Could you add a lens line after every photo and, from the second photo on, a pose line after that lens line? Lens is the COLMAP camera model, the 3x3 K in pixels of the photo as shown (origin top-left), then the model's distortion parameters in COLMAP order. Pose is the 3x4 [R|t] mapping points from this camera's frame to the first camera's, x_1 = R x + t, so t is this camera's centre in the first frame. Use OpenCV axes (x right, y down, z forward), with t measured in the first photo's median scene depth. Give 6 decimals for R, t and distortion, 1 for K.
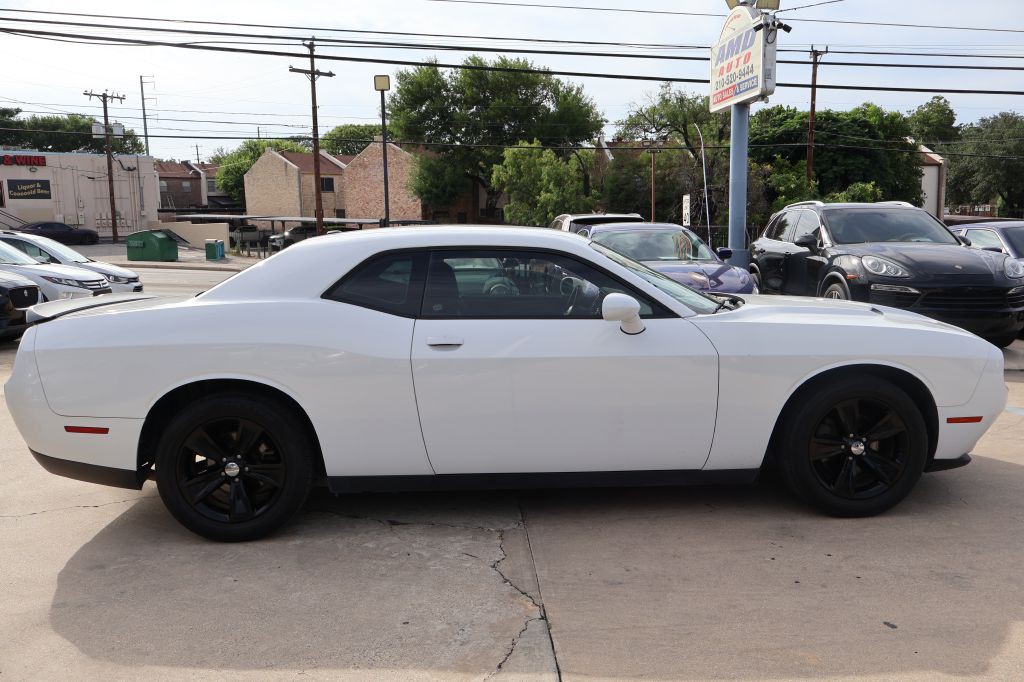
lens RADIAL K [[864.2, 0, 509.3], [0, 864.2, 338.8], [0, 0, 1]] dist [0.000820, 0.003242]
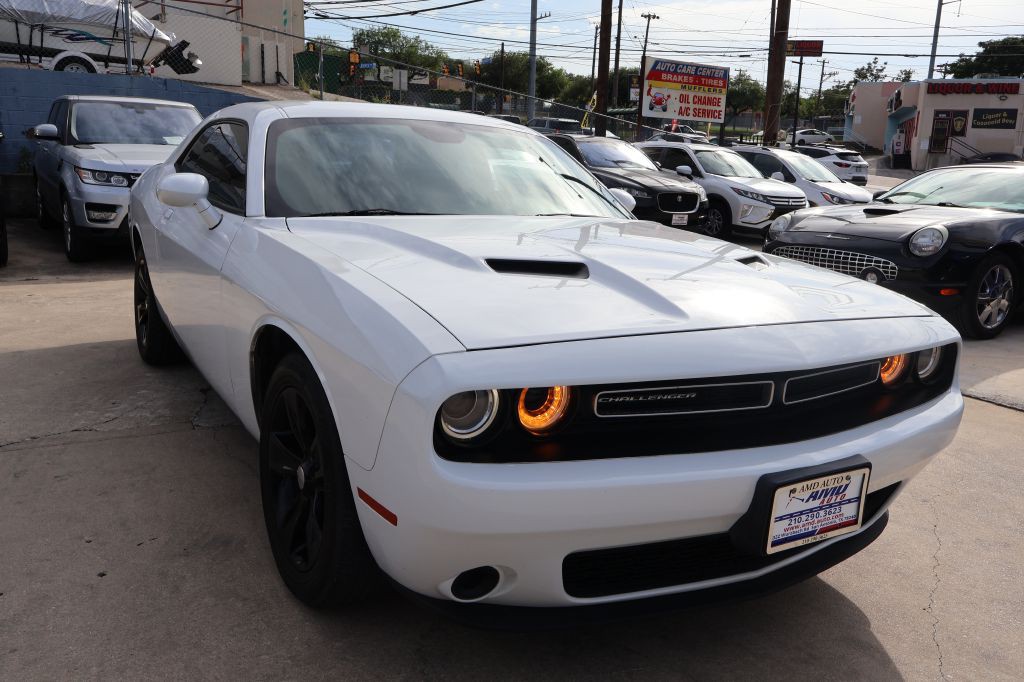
lens RADIAL K [[855.6, 0, 512.0], [0, 855.6, 341.0], [0, 0, 1]] dist [-0.009335, 0.010647]
pose [[0.464101, 0.223658, -0.857081, 0.077187], [-0.155931, 0.973116, 0.169503, -0.006638], [0.871949, 0.054979, 0.486500, 0.068782]]
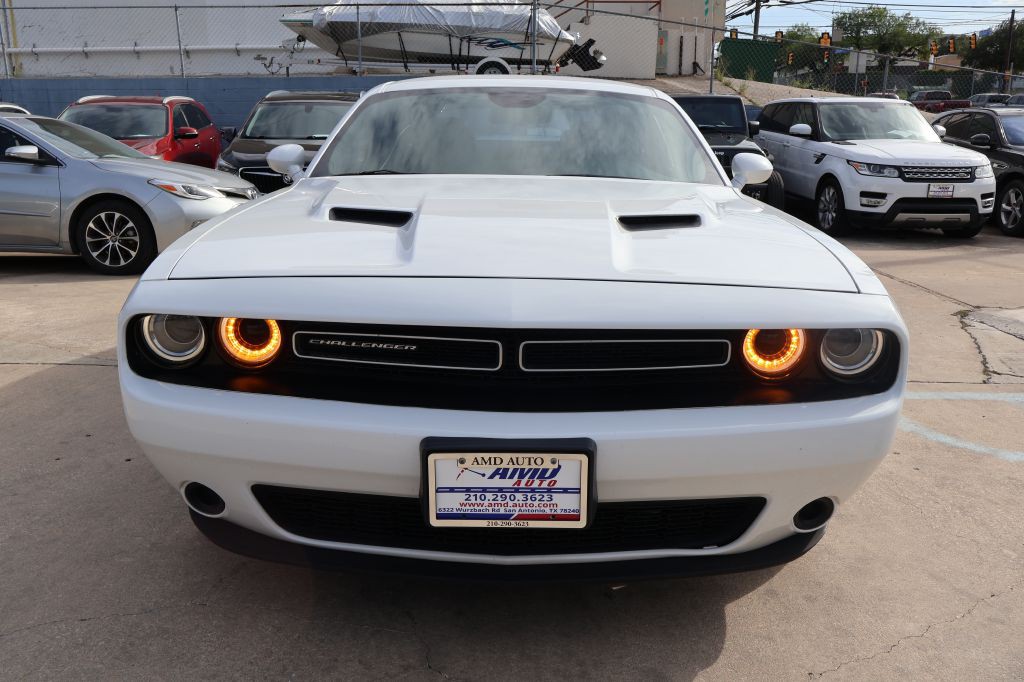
lens RADIAL K [[855.6, 0, 512.0], [0, 855.6, 341.0], [0, 0, 1]] dist [-0.009335, 0.010647]
pose [[-0.049706, 0.247868, -0.967518, 0.083231], [-0.126476, 0.959355, 0.252275, -0.008944], [0.990724, 0.134907, -0.016336, 0.100140]]
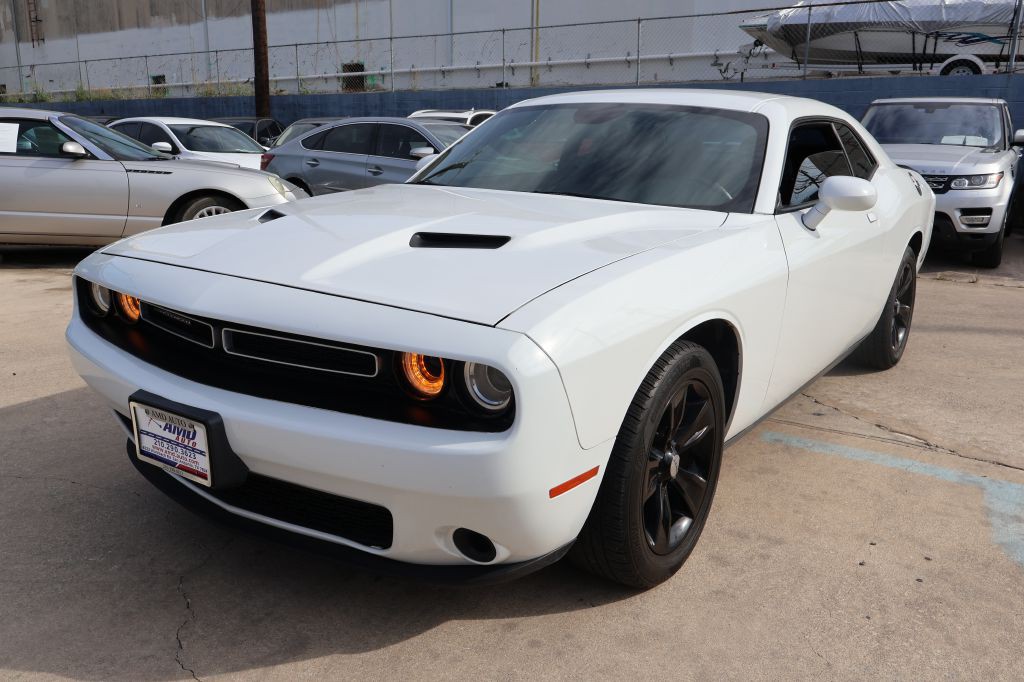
lens RADIAL K [[855.6, 0, 512.0], [0, 855.6, 341.0], [0, 0, 1]] dist [-0.009335, 0.010647]
pose [[-0.604631, 0.195086, -0.772246, 0.073252], [-0.103721, 0.942001, 0.319179, -0.014472], [0.789724, 0.273084, -0.549328, 0.134918]]
